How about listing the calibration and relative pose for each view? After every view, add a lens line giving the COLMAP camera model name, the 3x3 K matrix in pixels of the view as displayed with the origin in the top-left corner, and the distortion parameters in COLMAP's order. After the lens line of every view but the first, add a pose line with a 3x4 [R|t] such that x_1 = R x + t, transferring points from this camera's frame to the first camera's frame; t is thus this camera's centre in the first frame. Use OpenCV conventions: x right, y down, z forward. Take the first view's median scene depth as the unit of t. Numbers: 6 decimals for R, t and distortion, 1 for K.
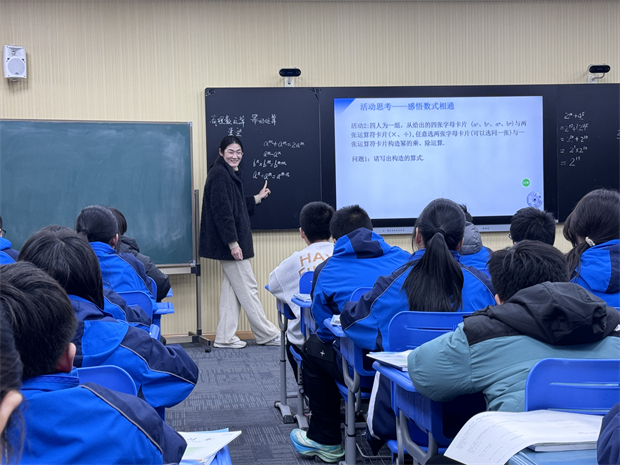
lens RADIAL K [[1028.3, 0, 309.1], [0, 1028.3, 232.0], [0, 0, 1]] dist [0.175475, 0.000000]
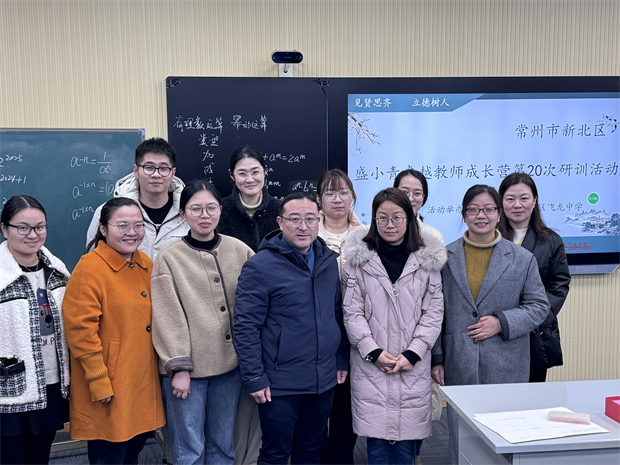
lens RADIAL K [[863.7, 0, 306.2], [0, 863.7, 233.2], [0, 0, 1]] dist [0.092367, 0.000000]
pose [[0.998940, 0.001763, 0.046005, -0.032323], [-0.003755, 0.999057, 0.043257, -0.058917], [-0.045885, -0.043384, 0.998004, 0.398769]]
